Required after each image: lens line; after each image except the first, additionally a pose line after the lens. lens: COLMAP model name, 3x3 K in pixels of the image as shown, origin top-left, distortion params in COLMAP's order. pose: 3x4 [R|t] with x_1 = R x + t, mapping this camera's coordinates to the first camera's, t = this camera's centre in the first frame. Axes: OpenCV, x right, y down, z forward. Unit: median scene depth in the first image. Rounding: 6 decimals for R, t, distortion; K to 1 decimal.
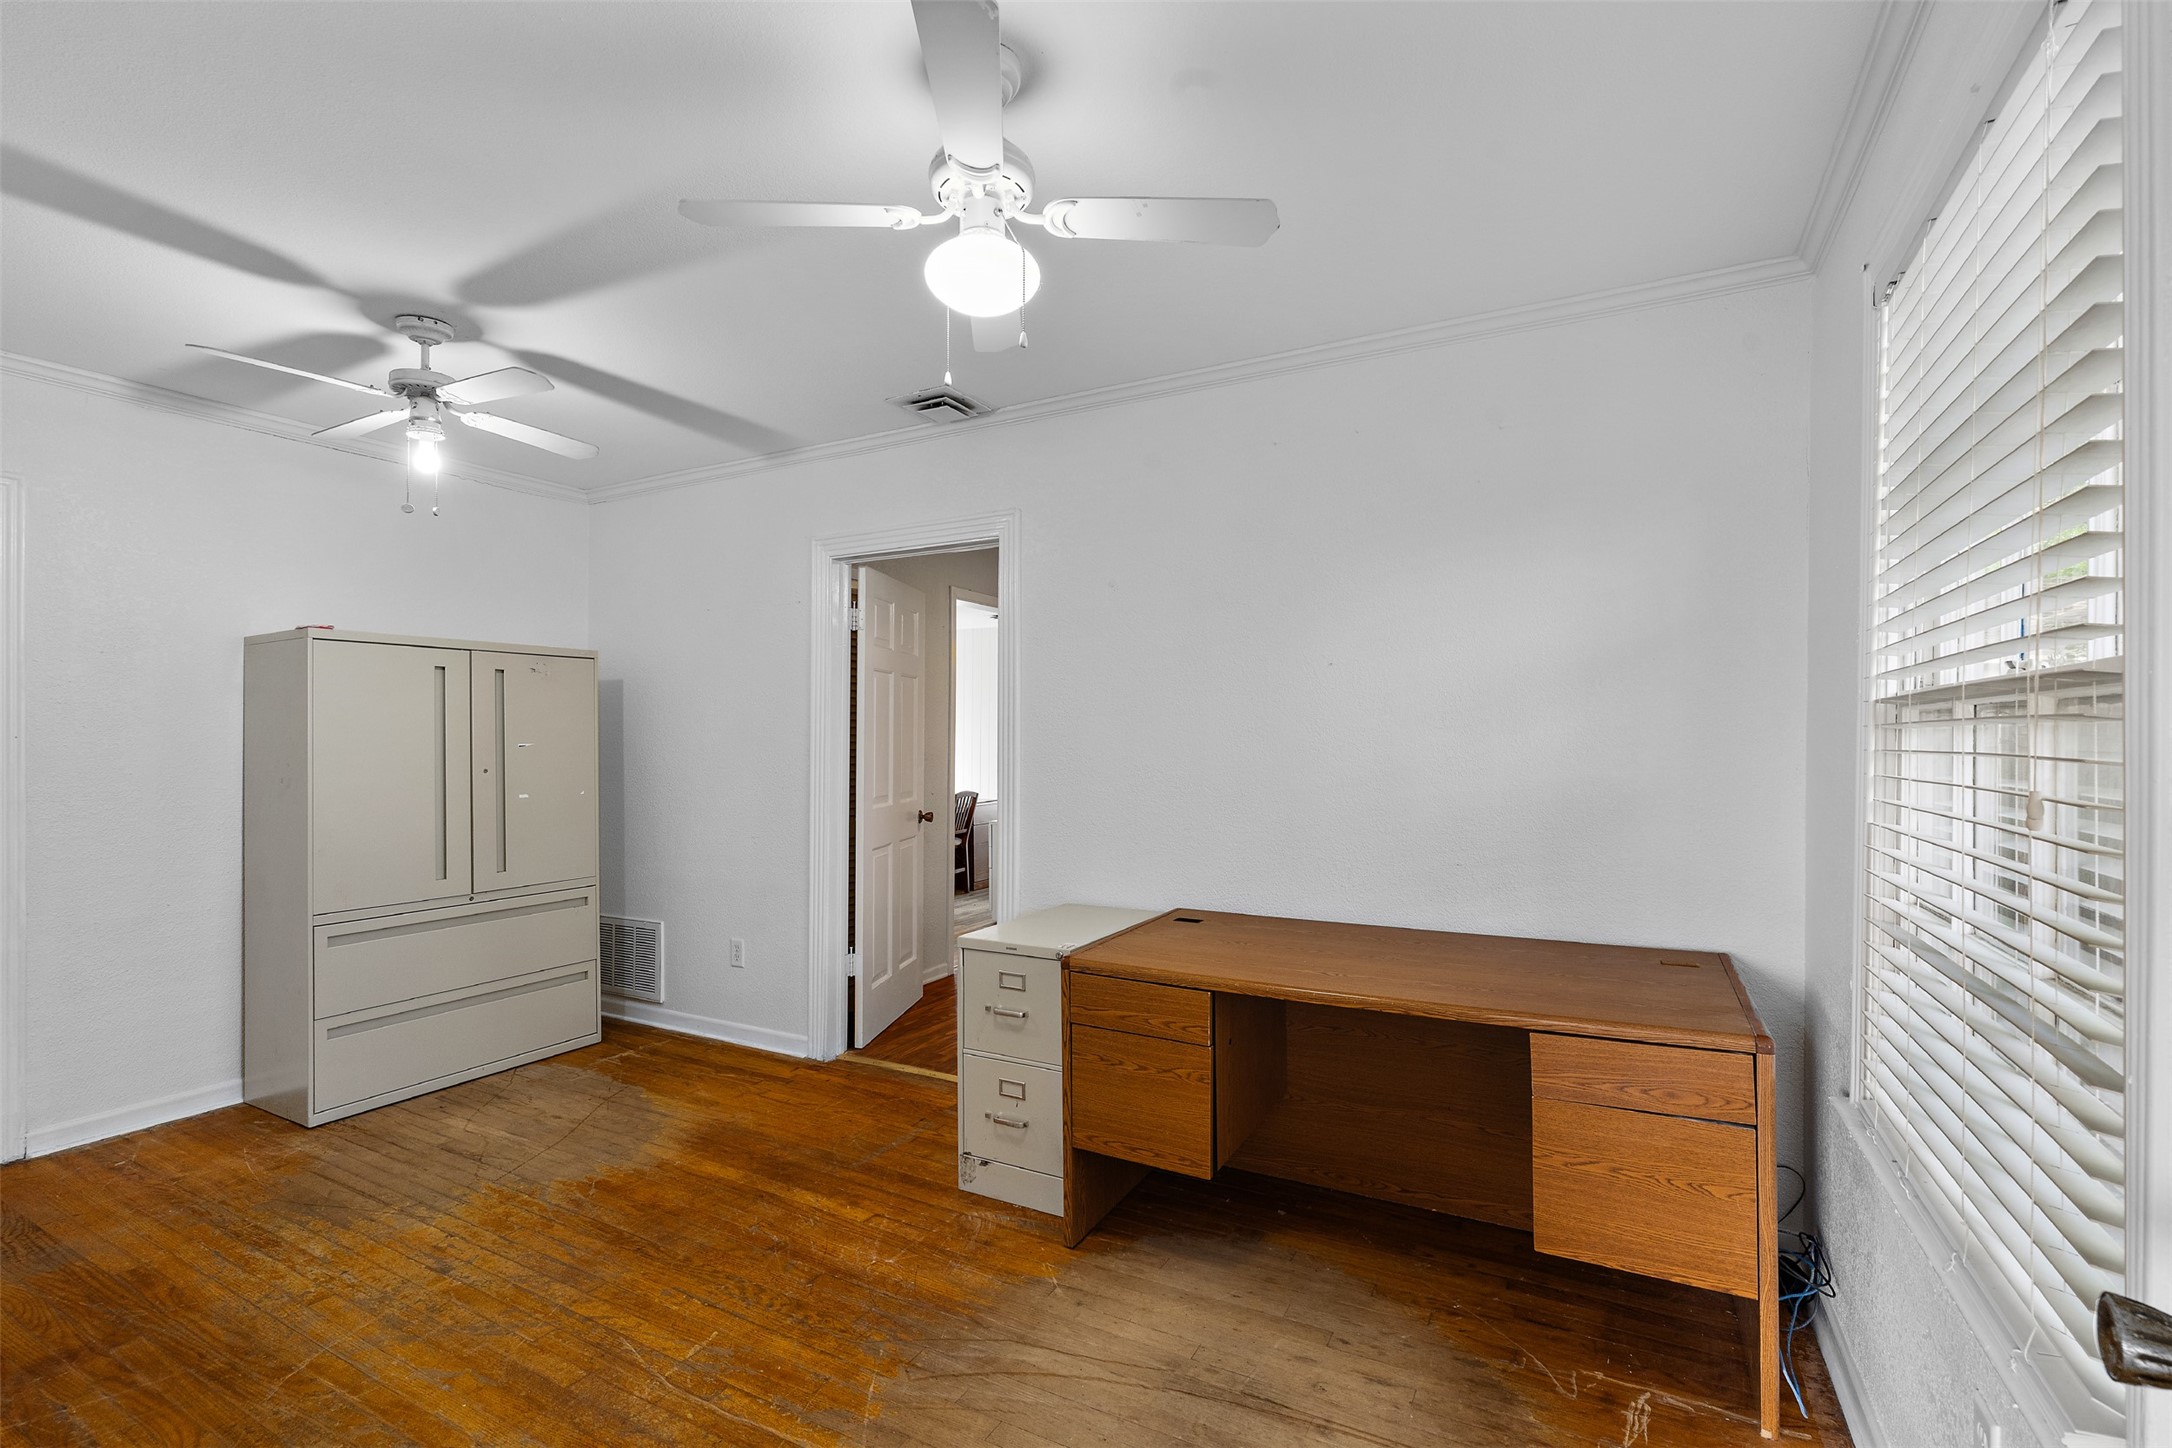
lens RADIAL K [[961.0, 0, 1074.6], [0, 961.0, 721.7], [0, 0, 1]] dist [-0.002573, -0.000253]
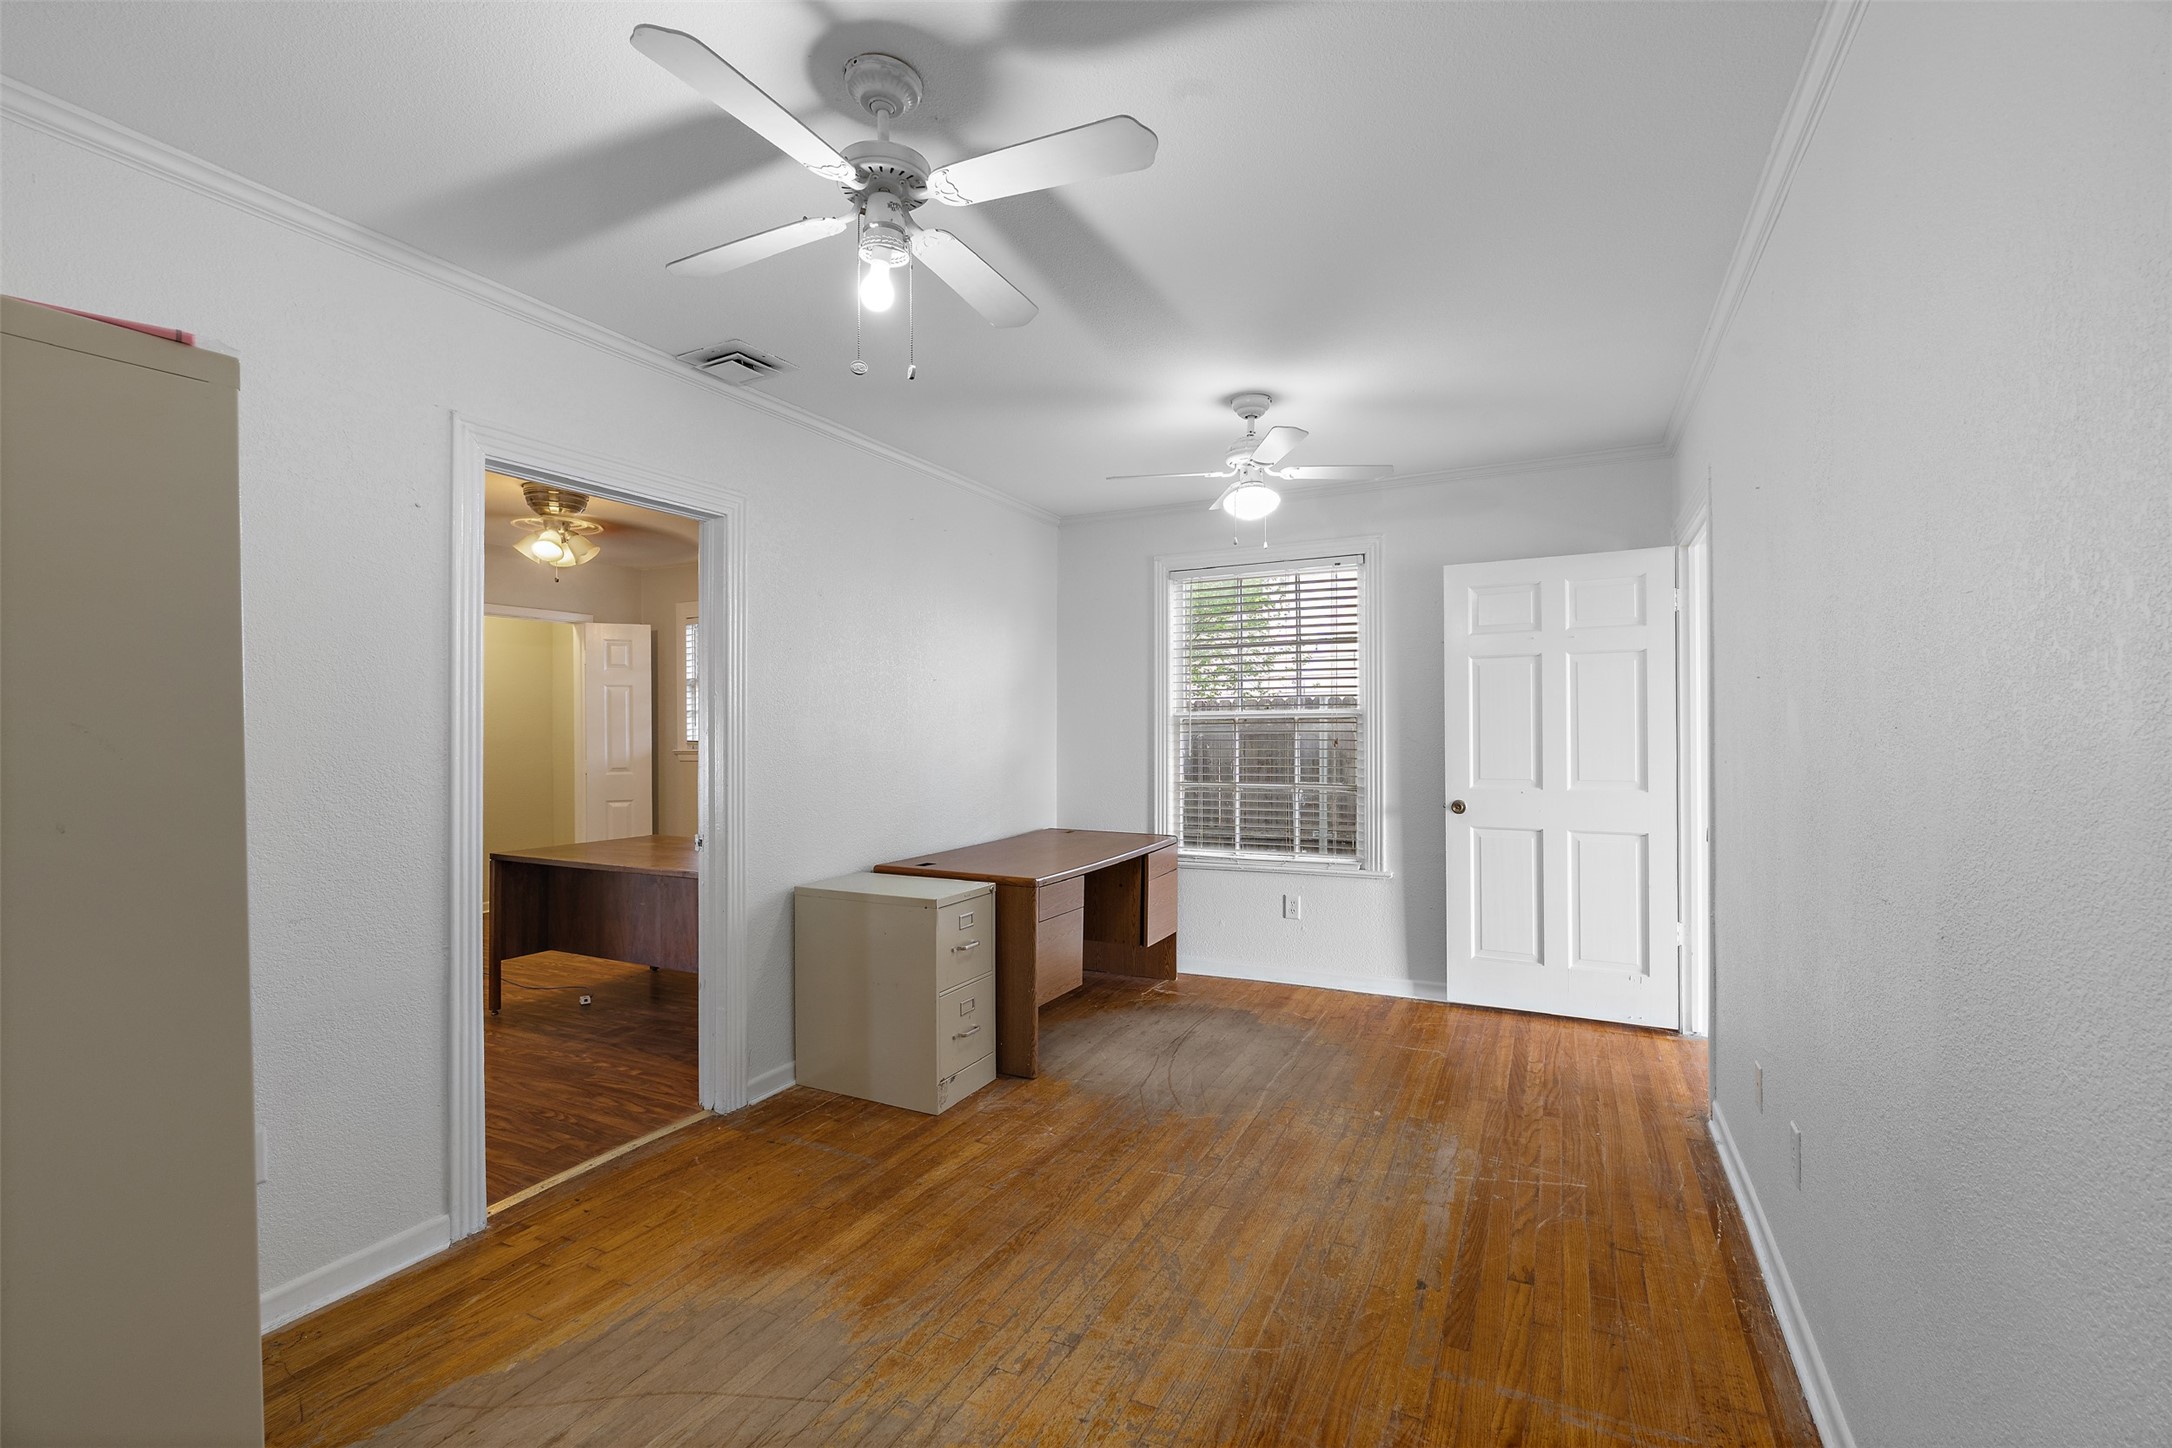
lens RADIAL K [[961.0, 0, 1074.6], [0, 961.0, 721.7], [0, 0, 1]] dist [-0.002573, -0.000253]
pose [[-0.033163, 0.011245, 0.999387, -1.199719], [-0.009192, 0.999891, -0.011556, 0.018555], [-0.999408, -0.009569, -0.033056, 0.810103]]
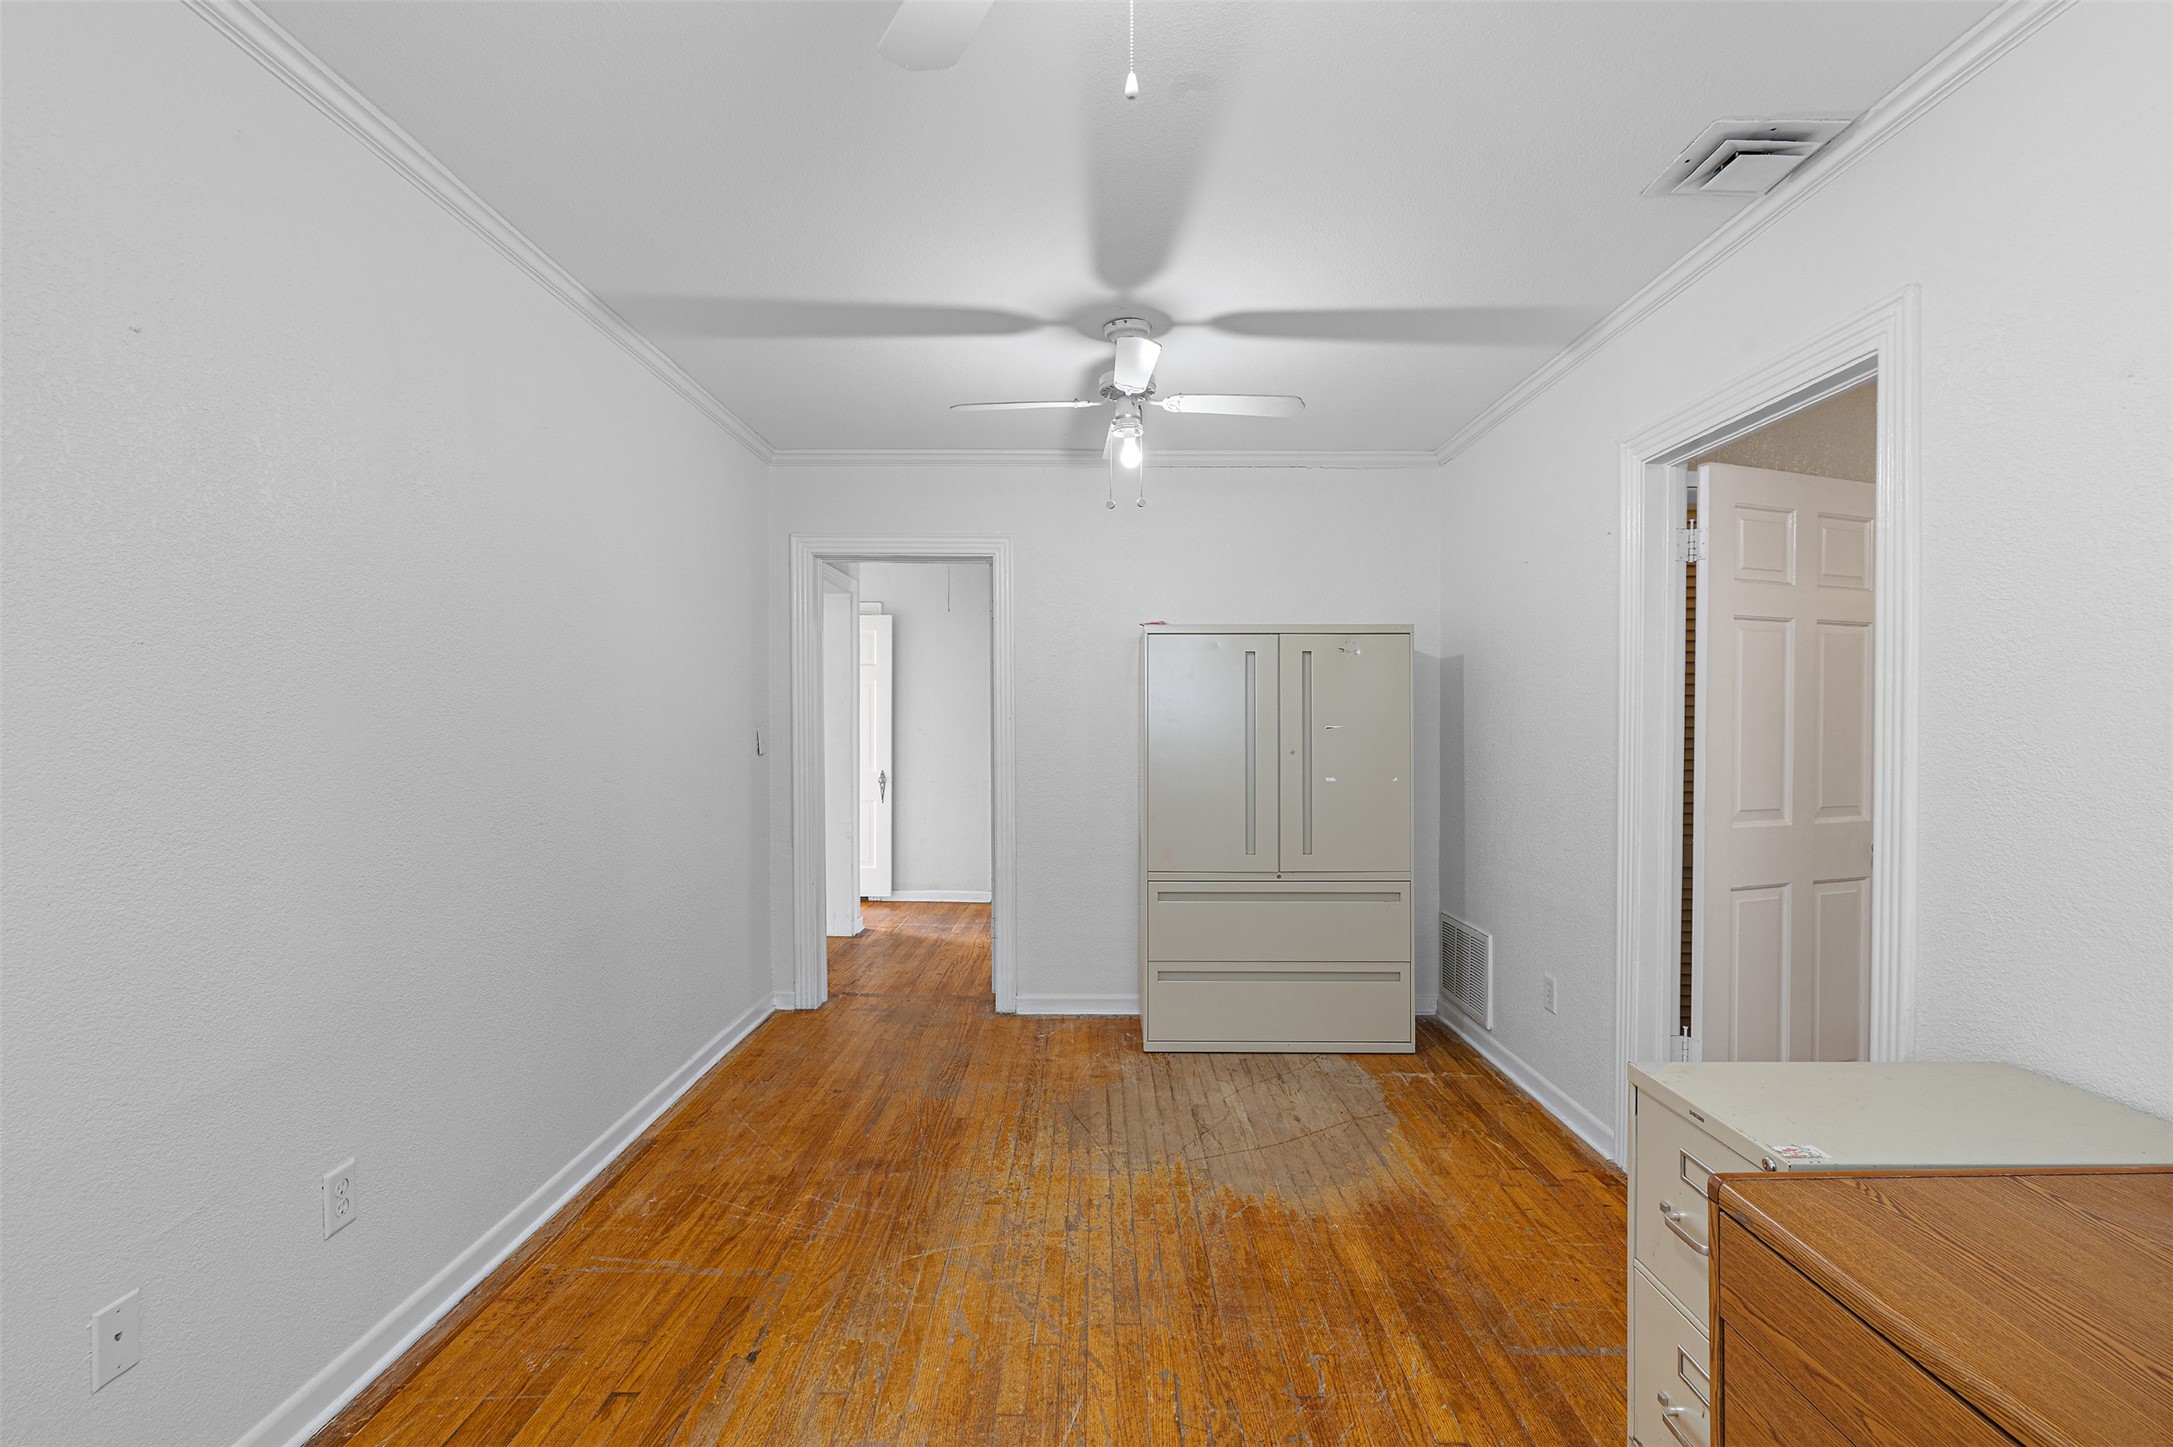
lens RADIAL K [[958.3, 0, 1097.7], [0, 958.3, 725.2], [0, 0, 1]] dist [-0.004648, -0.000289]
pose [[0.489509, 0.006588, -0.871974, 0.207310], [0.011184, 0.999842, 0.013833, 0.007853], [0.871927, -0.016523, 0.489358, 0.410006]]
